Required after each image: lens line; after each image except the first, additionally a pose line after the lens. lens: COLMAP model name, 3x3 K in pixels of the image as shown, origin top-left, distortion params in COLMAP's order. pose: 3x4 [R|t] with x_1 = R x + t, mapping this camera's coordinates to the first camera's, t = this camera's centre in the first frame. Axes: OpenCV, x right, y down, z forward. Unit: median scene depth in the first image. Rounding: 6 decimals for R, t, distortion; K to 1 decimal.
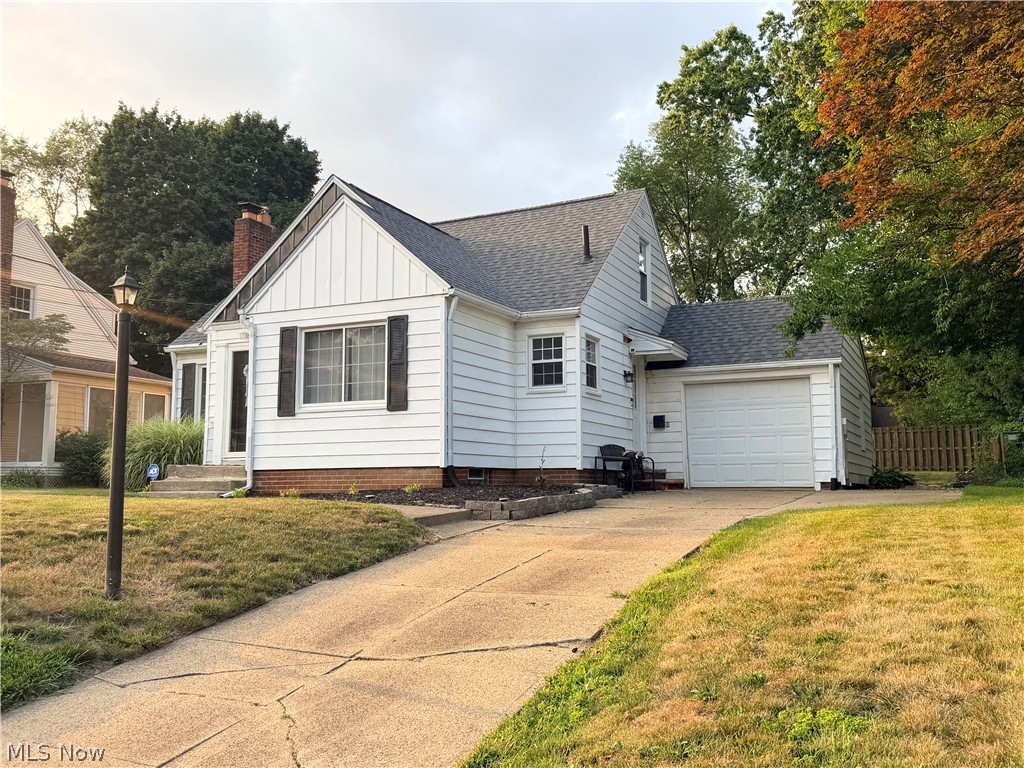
lens RADIAL K [[911.8, 0, 513.5], [0, 911.8, 386.4], [0, 0, 1]] dist [0.085453, -0.029713]
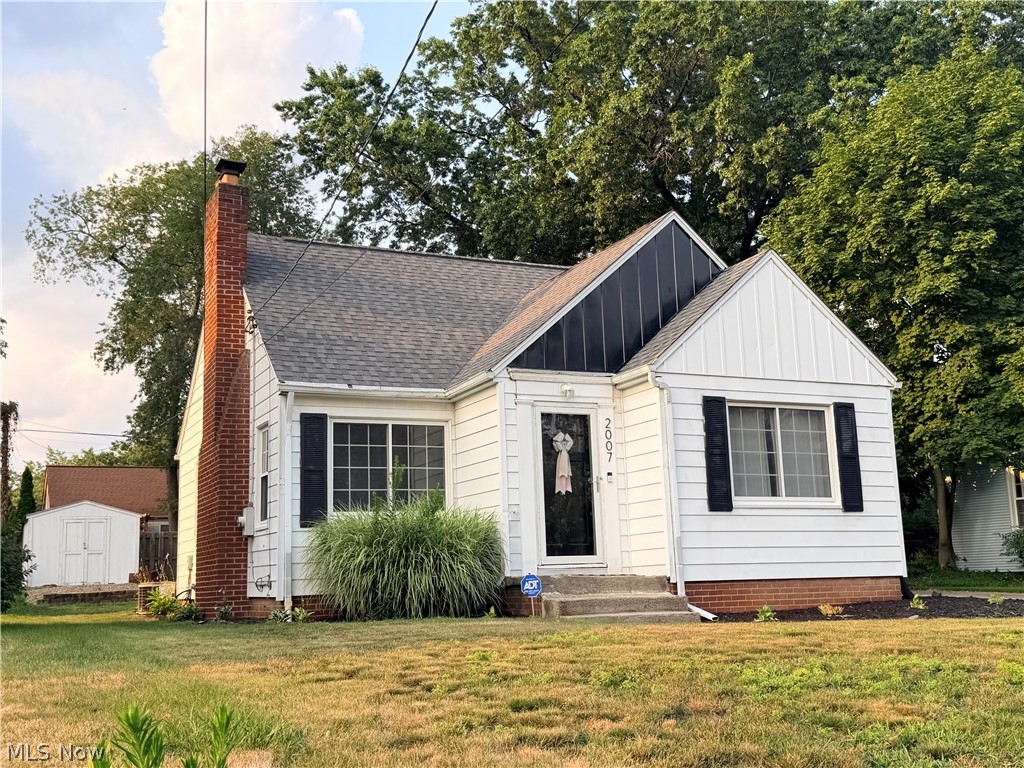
lens RADIAL K [[1118.8, 0, 516.3], [0, 1118.8, 392.7], [0, 0, 1]] dist [0.121105, 0.000000]
pose [[0.620902, 0.115165, 0.775382, -1.108815], [-0.057914, 0.993185, -0.101139, 0.039303], [-0.781746, 0.017892, 0.623341, 0.537939]]
